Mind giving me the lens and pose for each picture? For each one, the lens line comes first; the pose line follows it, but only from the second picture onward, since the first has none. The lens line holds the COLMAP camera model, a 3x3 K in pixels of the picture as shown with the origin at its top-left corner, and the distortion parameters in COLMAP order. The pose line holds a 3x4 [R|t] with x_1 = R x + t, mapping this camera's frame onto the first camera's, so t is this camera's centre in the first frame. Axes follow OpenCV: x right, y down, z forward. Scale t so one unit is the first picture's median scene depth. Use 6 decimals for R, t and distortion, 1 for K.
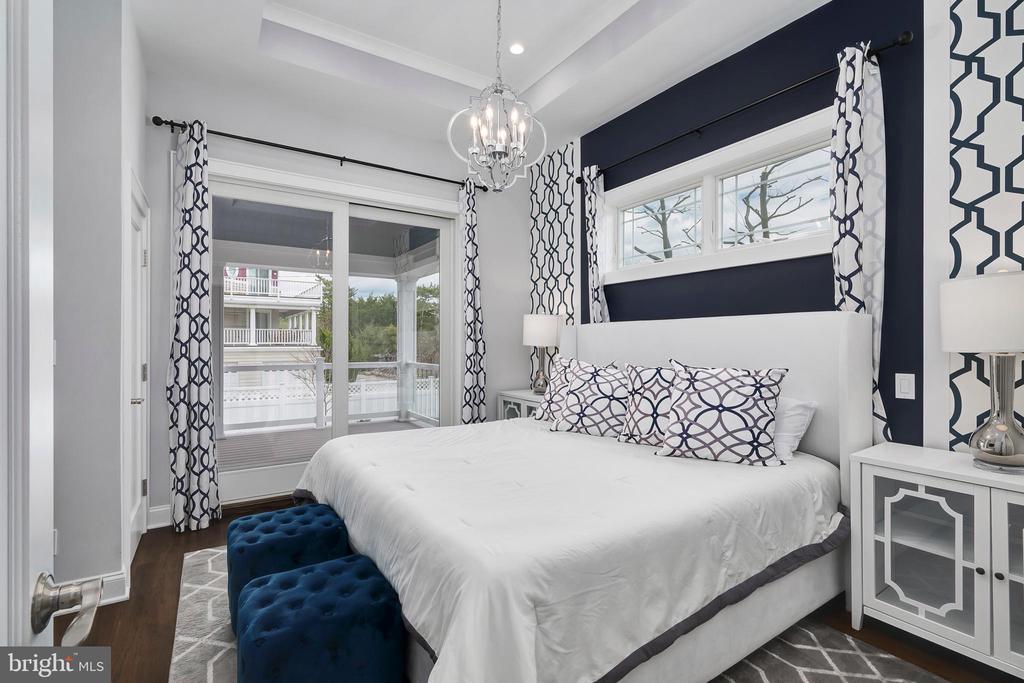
lens RADIAL K [[479.0, 0, 515.8], [0, 479.0, 334.0], [0, 0, 1]] dist [-0.004413, -0.000667]
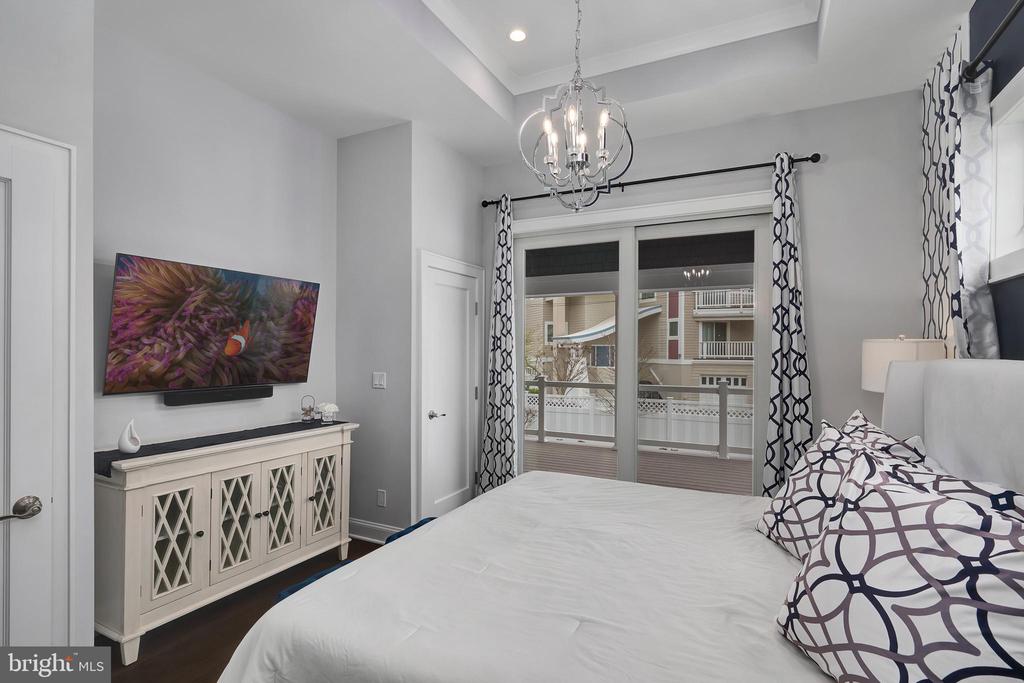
lens RADIAL K [[506.4, 0, 515.4], [0, 506.4, 346.8], [0, 0, 1]] dist [-0.000160, -0.001135]
pose [[0.501509, -0.003545, -0.865145, 0.484940], [0.011119, 0.999935, 0.002348, -0.050488], [0.865081, -0.010797, 0.501516, 0.349532]]
